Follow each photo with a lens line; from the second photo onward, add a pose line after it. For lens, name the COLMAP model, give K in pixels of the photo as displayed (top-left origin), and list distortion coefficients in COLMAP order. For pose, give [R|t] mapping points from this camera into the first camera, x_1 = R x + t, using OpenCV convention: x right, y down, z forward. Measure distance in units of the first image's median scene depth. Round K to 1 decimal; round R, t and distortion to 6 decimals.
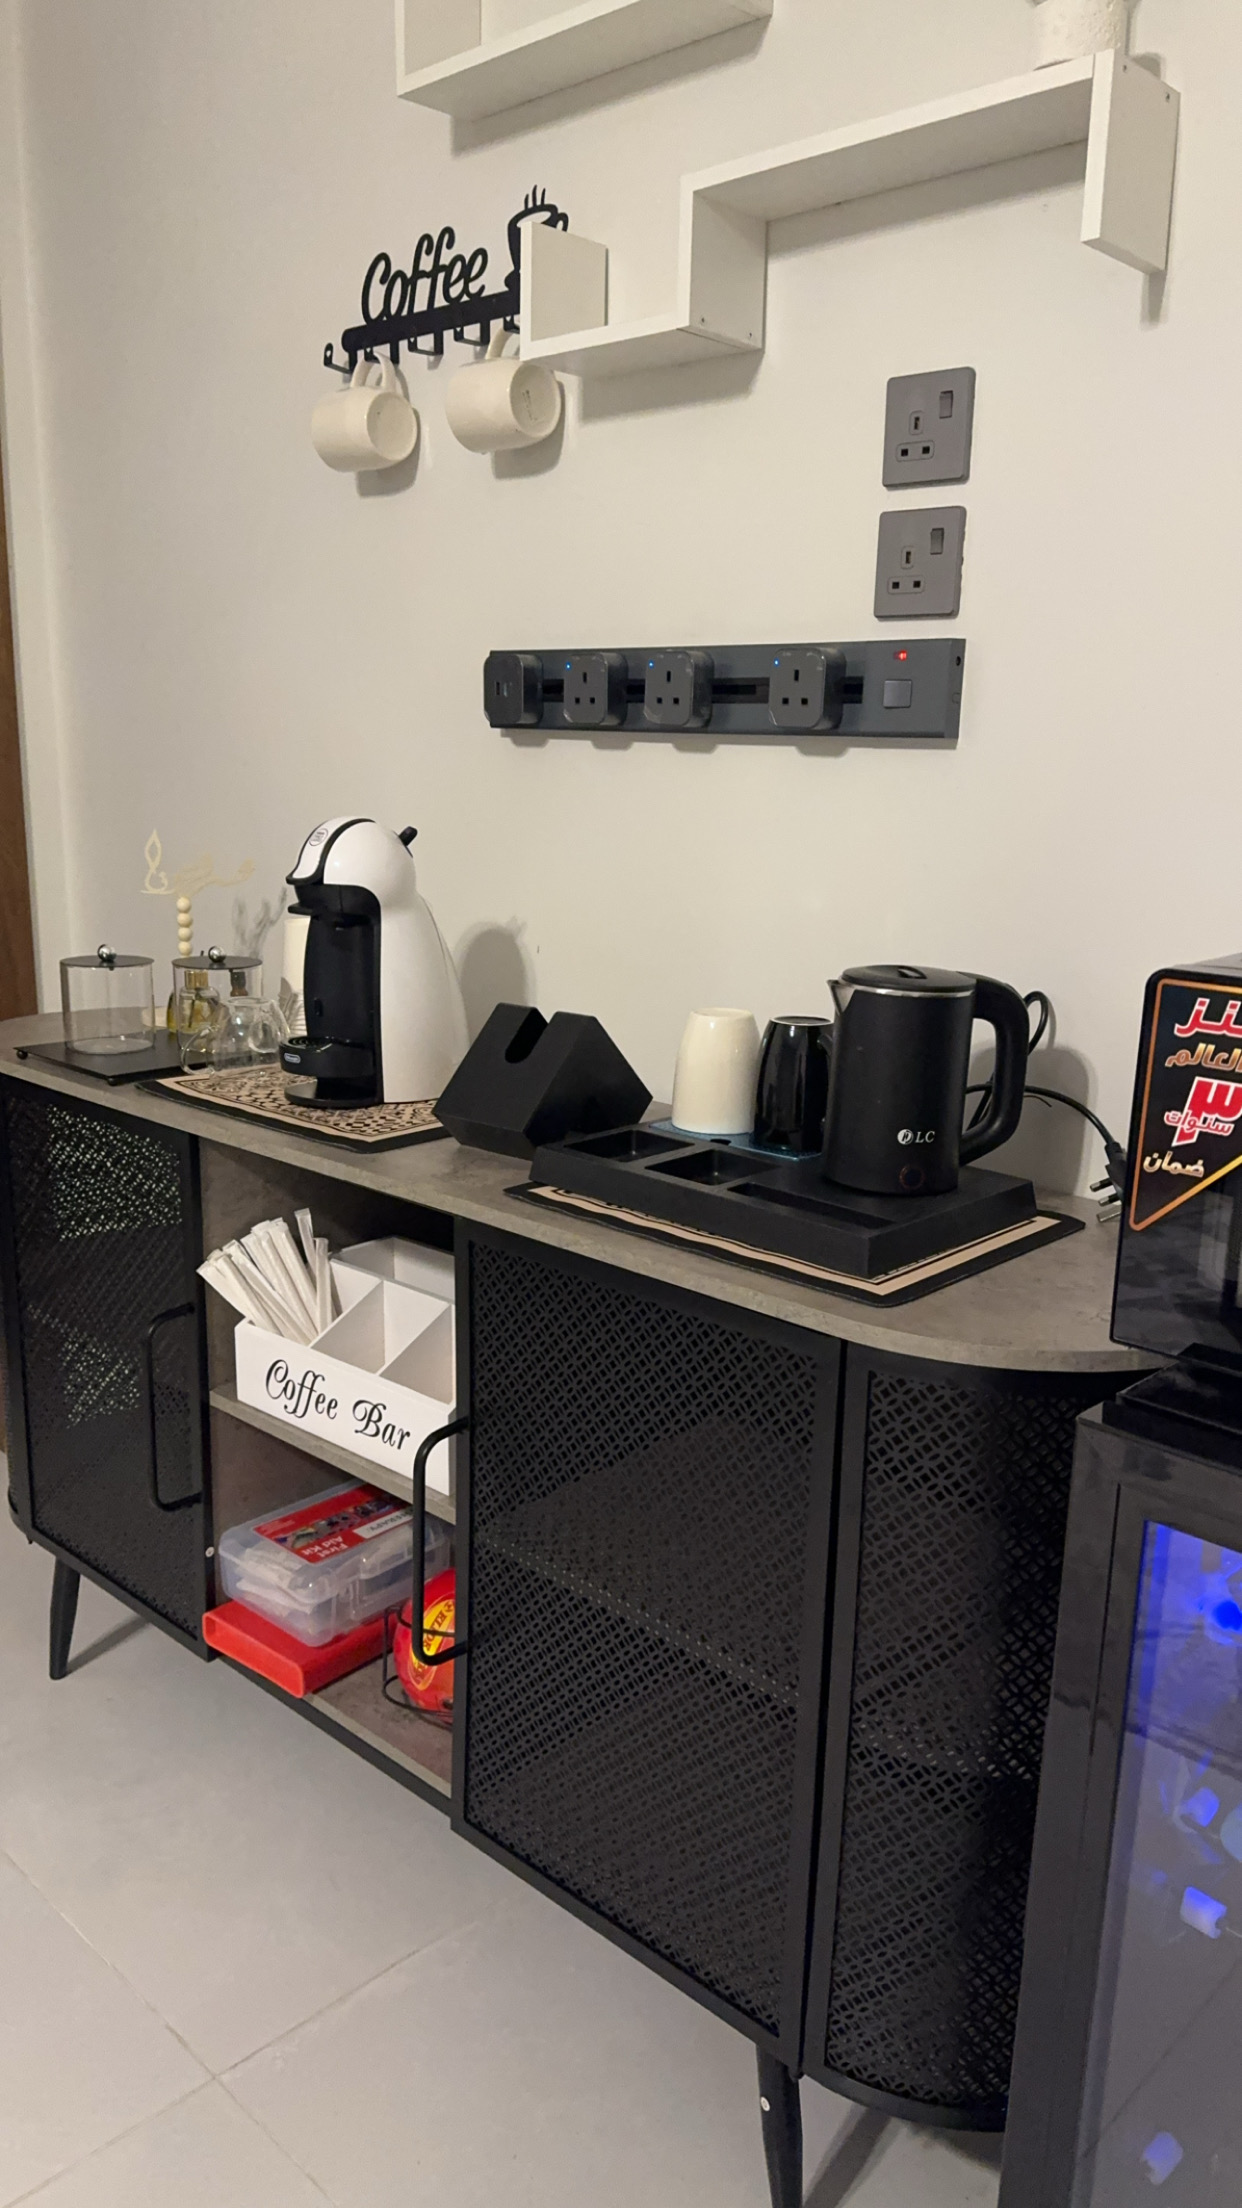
lens RADIAL K [[1644.7, 0, 621.0], [0, 1644.7, 1104.0], [0, 0, 1]] dist [0.062206, -0.087226]
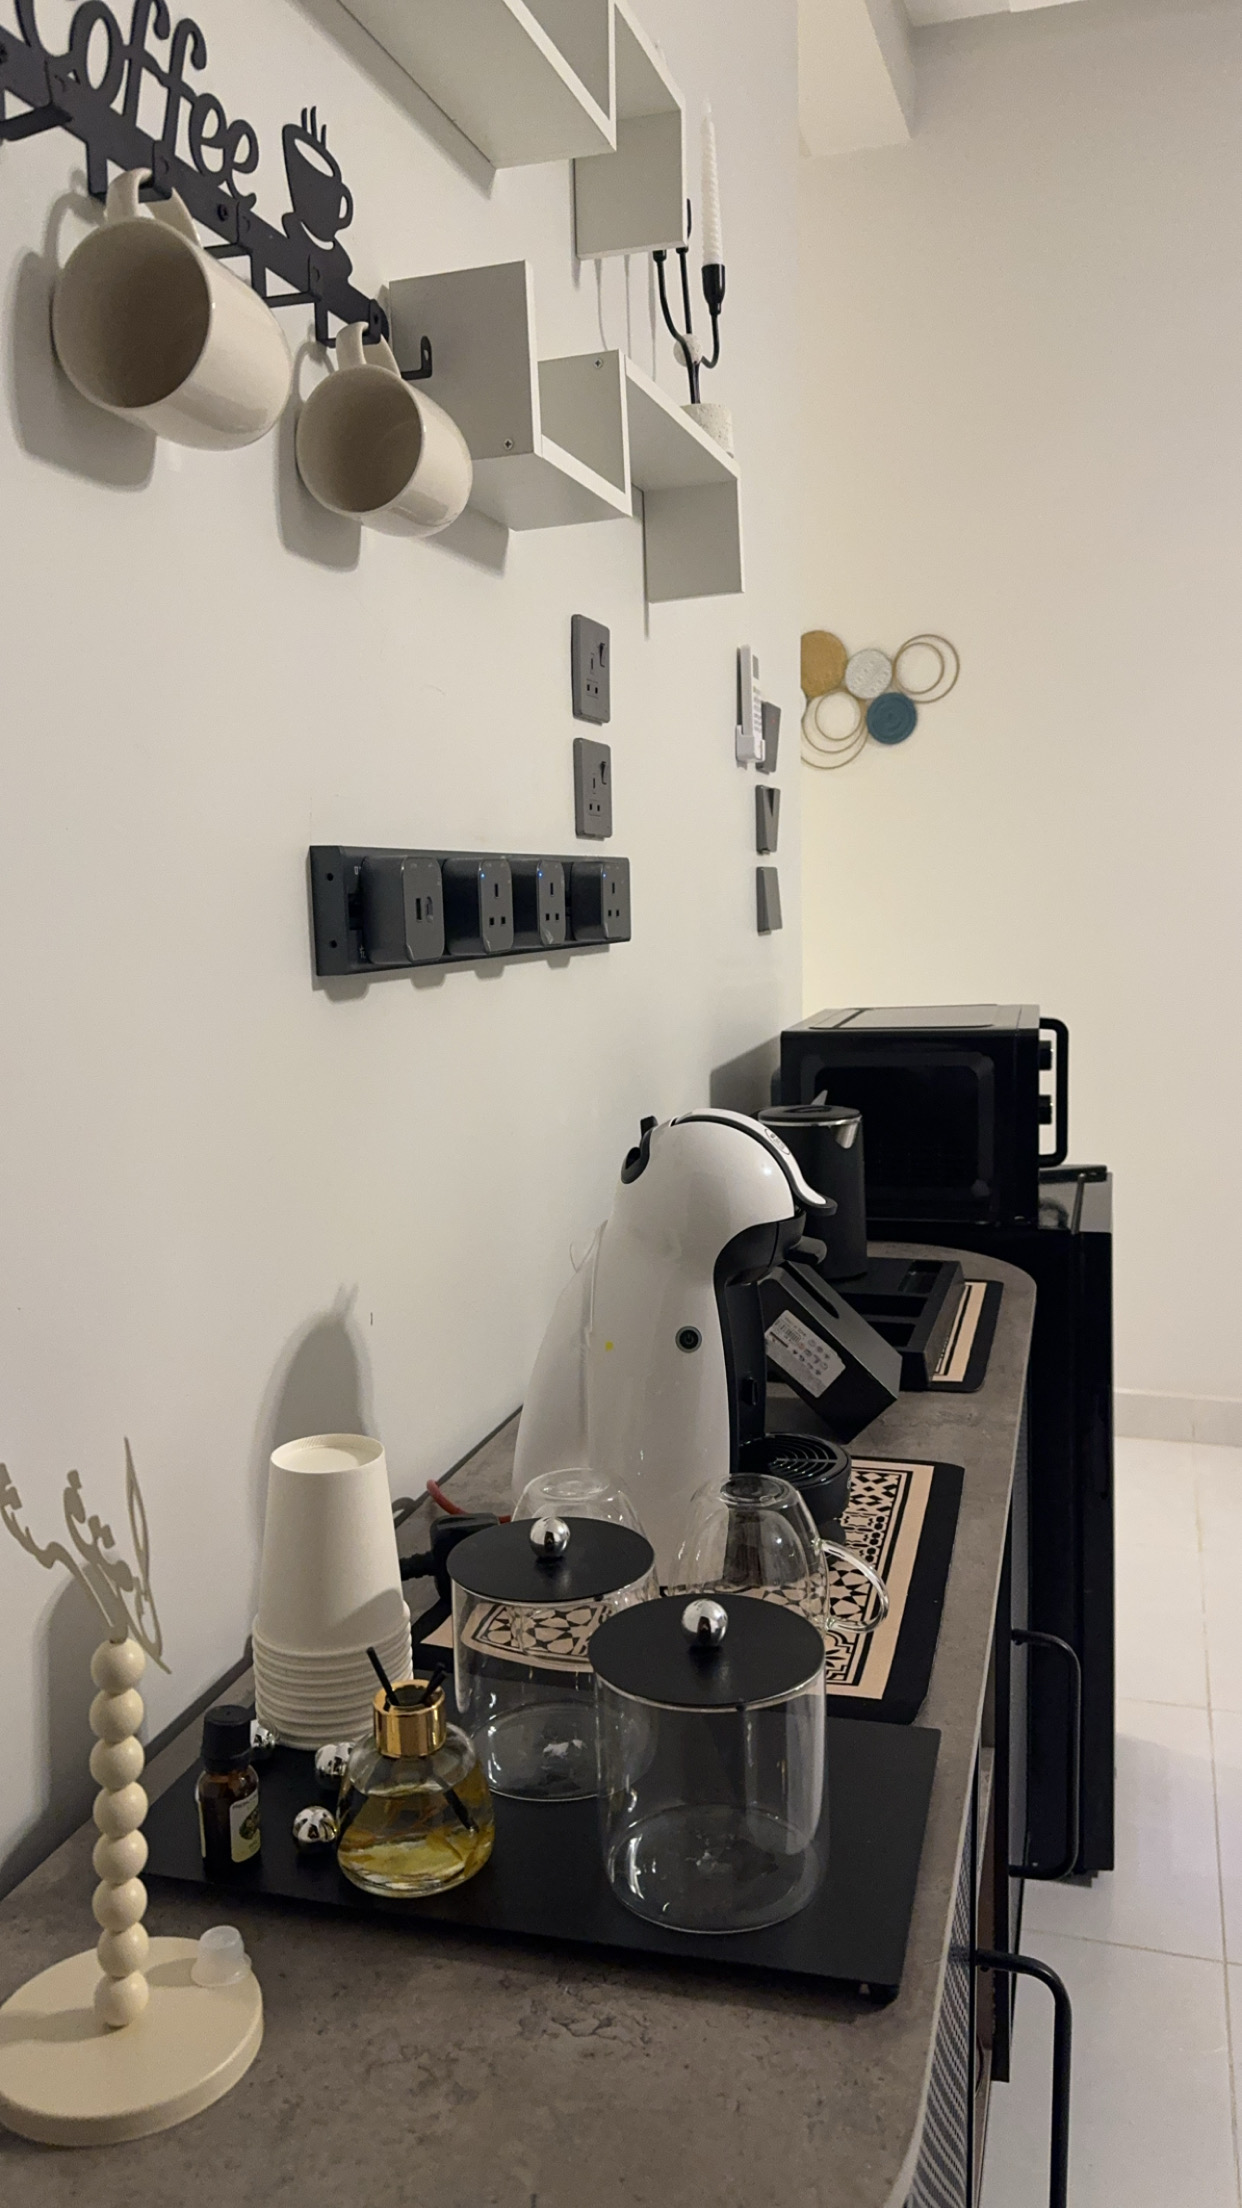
lens RADIAL K [[1644.7, 0, 621.0], [0, 1644.7, 1104.0], [0, 0, 1]] dist [0.062206, -0.087226]
pose [[-0.462521, -0.125188, 0.877725, -0.652232], [0.209619, 0.946474, 0.245453, -0.314631], [-0.861472, 0.297515, -0.411523, 1.198455]]
